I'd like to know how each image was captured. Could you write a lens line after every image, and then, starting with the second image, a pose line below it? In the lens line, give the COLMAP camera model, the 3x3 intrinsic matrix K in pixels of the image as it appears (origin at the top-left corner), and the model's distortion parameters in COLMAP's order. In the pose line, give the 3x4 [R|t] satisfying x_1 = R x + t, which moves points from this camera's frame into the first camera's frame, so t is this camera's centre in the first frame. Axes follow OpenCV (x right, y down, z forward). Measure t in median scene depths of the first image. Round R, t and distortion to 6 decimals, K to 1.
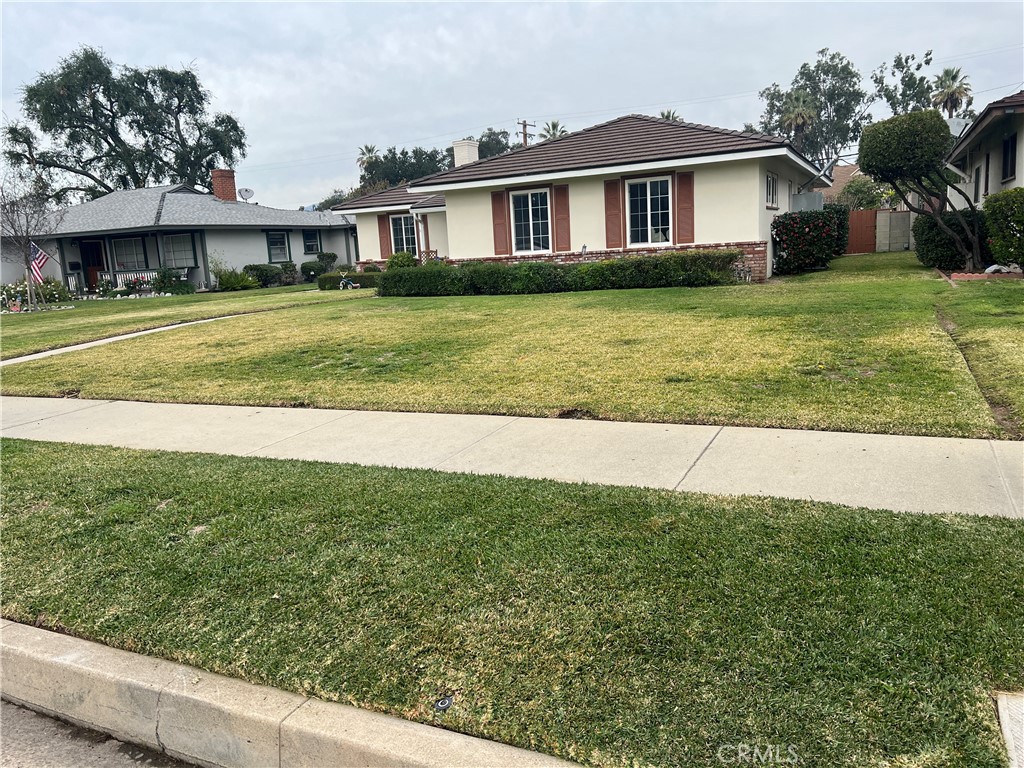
lens RADIAL K [[787.2, 0, 510.9], [0, 787.2, 387.6], [0, 0, 1]] dist [0.047762, -0.033972]
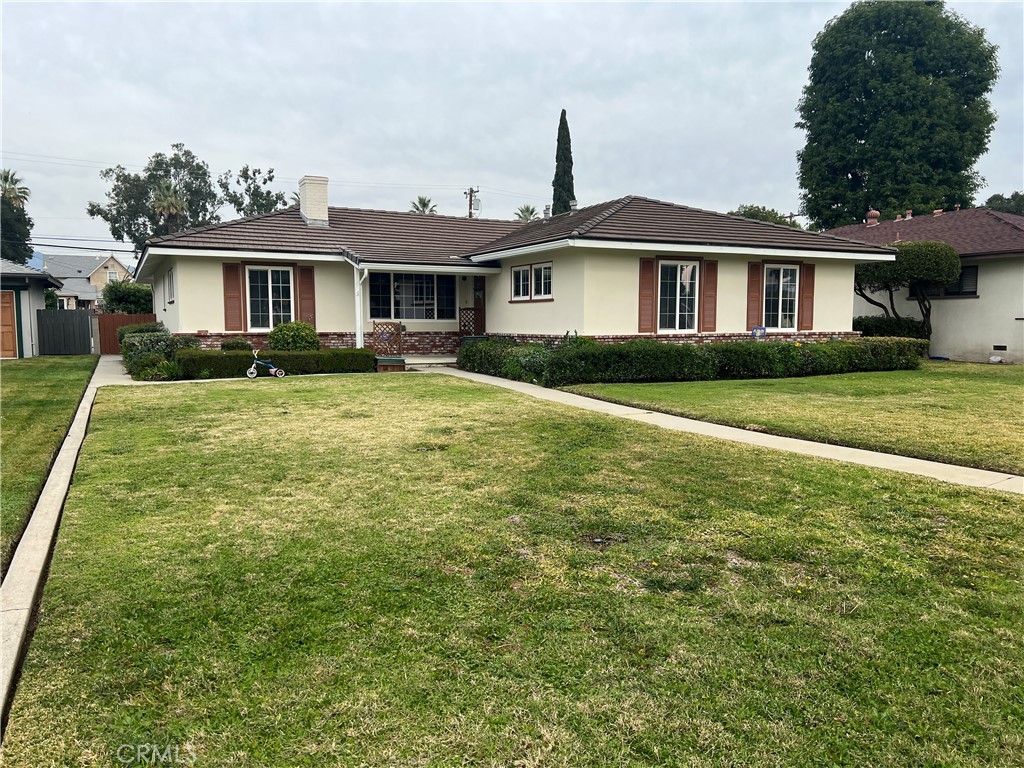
lens RADIAL K [[787.2, 0, 505.6], [0, 787.2, 391.5], [0, 0, 1]] dist [0.047762, -0.033972]
pose [[0.625682, -0.009401, 0.780021, -0.210149], [0.098600, 0.992861, -0.067125, -0.018430], [-0.773822, 0.118909, 0.622142, 0.169377]]
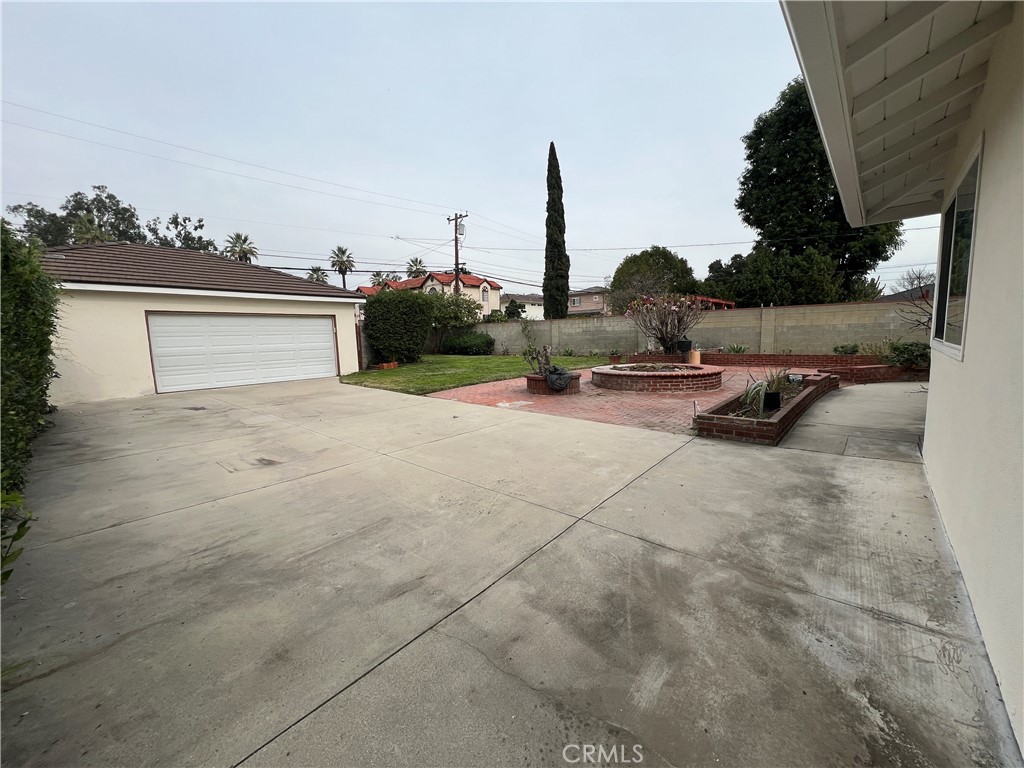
lens RADIAL K [[408.7, 0, 514.0], [0, 408.7, 382.6], [0, 0, 1]] dist [0.001436, -0.000805]
pose [[0.289547, -0.061068, 0.955214, 0.008125], [0.177344, 0.984106, 0.009158, -0.104998], [-0.940591, 0.166749, 0.295775, 0.564419]]
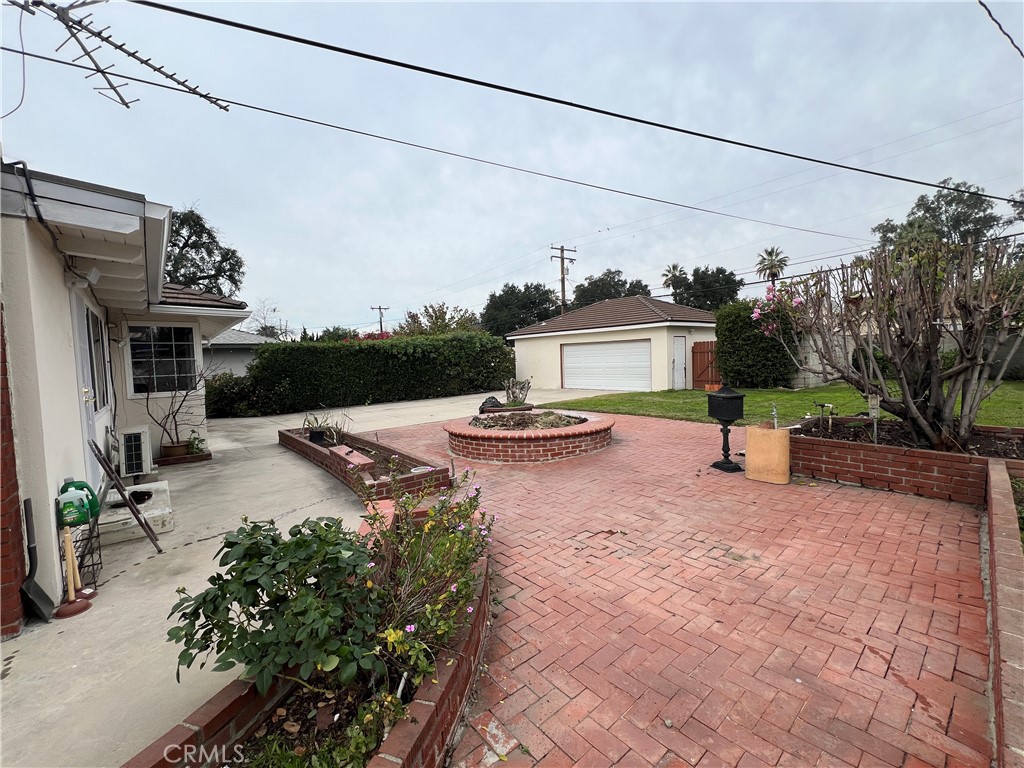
lens RADIAL K [[427.2, 0, 514.1], [0, 427.2, 384.6], [0, 0, 1]] dist [-0.000055, -0.000658]
pose [[0.909021, 0.050844, -0.413637, 0.202977], [-0.090728, 0.992868, -0.077344, -0.105246], [0.406754, 0.107836, 0.907151, 0.480040]]
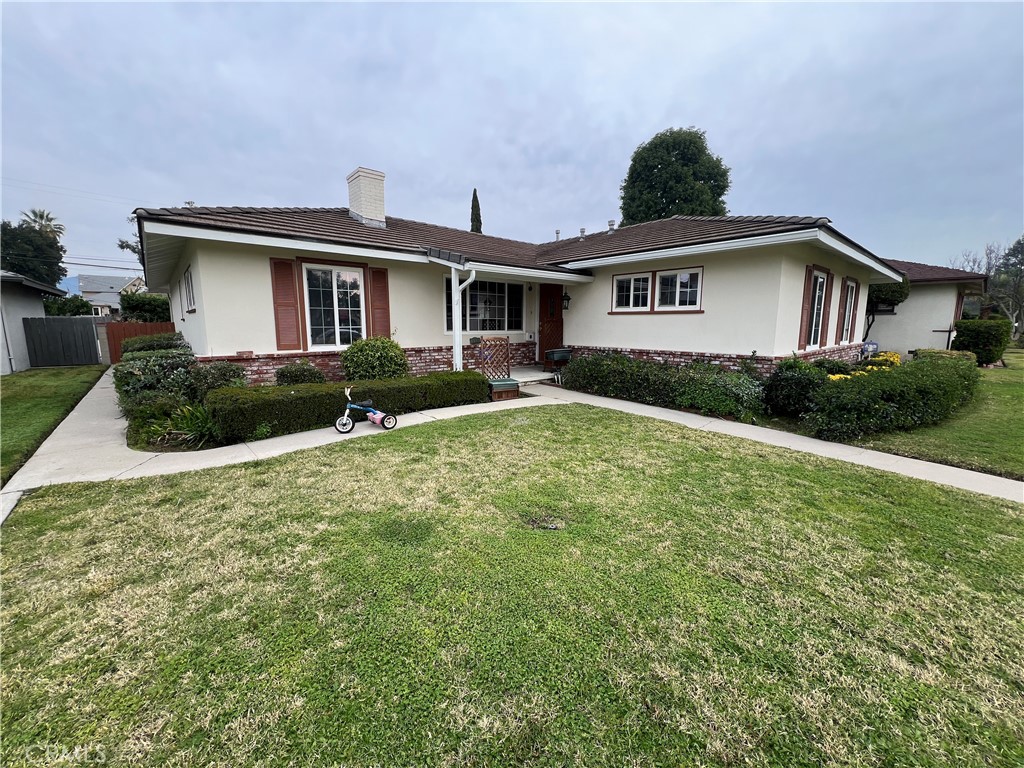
lens RADIAL K [[408.7, 0, 509.2], [0, 408.7, 382.6], [0, 0, 1]] dist [0.001436, -0.000805]
pose [[0.405879, -0.072027, 0.911084, -0.103181], [0.133175, 0.990910, 0.019009, -0.064172], [-0.904172, 0.113618, 0.411782, 0.363228]]
